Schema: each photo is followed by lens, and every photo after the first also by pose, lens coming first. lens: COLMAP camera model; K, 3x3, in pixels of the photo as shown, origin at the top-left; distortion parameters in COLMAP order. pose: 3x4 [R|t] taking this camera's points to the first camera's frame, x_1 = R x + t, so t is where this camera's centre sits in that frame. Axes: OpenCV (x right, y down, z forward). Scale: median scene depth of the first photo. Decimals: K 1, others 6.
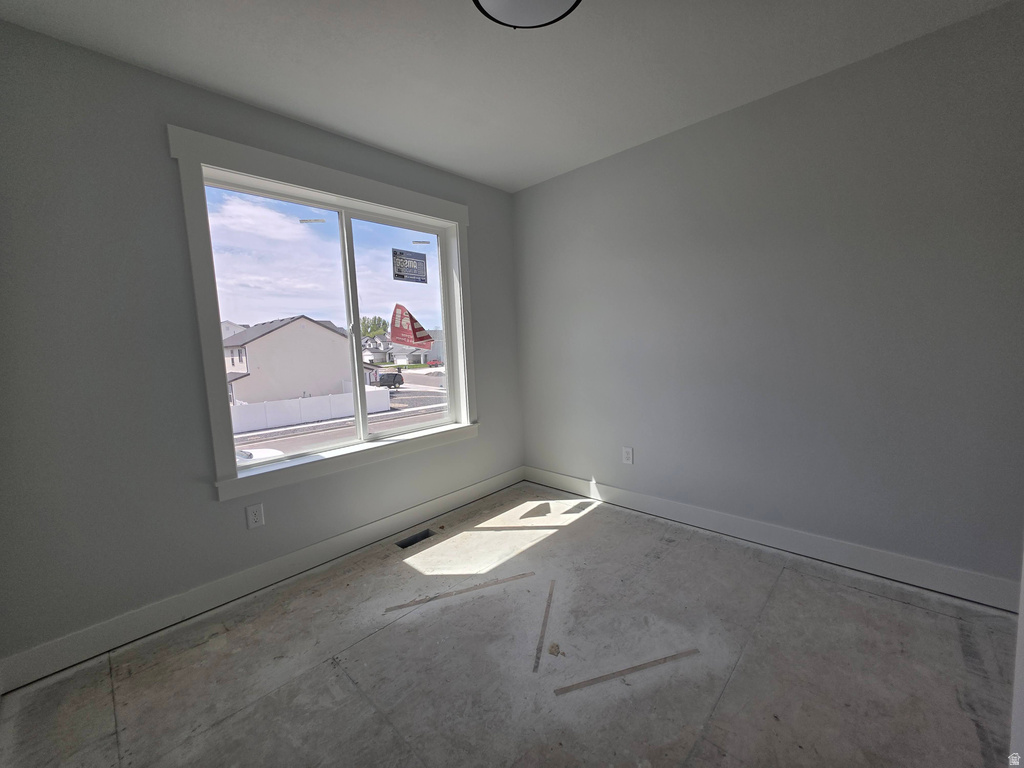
lens RADIAL K [[407.7, 0, 513.7], [0, 407.7, 382.1], [0, 0, 1]] dist [0.002863, 0.000172]
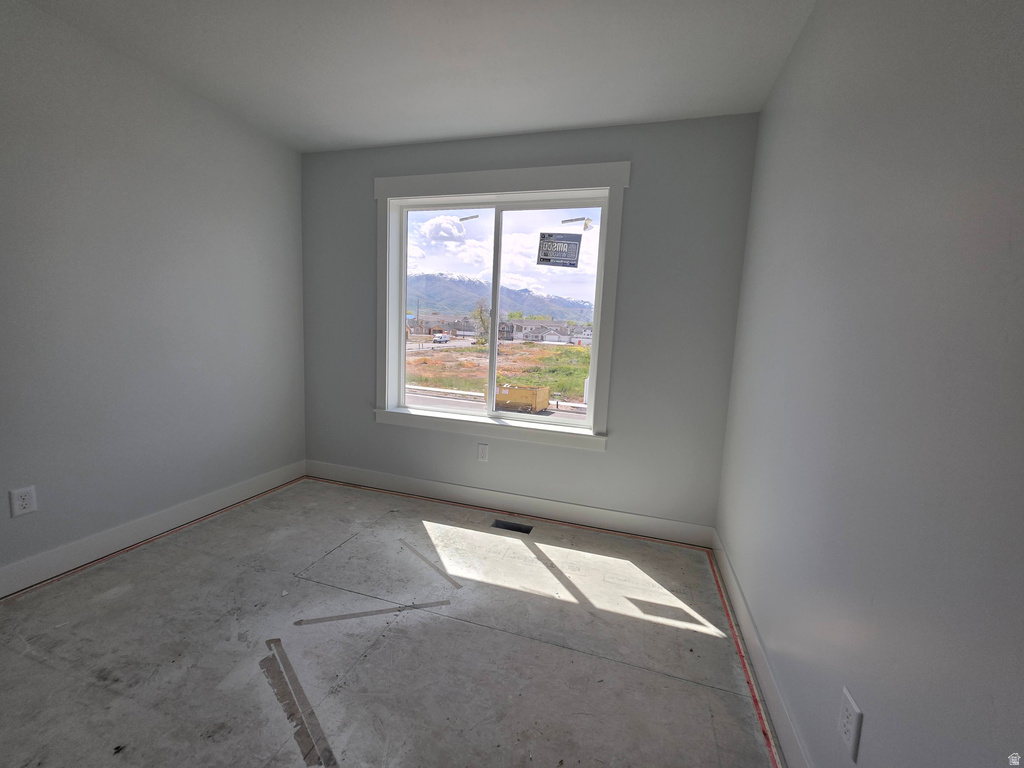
lens RADIAL K [[407.7, 0, 516.7], [0, 407.7, 382.9], [0, 0, 1]] dist [0.002863, 0.000172]
pose [[0.461734, 0.183837, -0.867759, 0.569142], [-0.158274, 0.979663, 0.123326, -0.084951], [0.872783, 0.080400, 0.481441, 0.491378]]
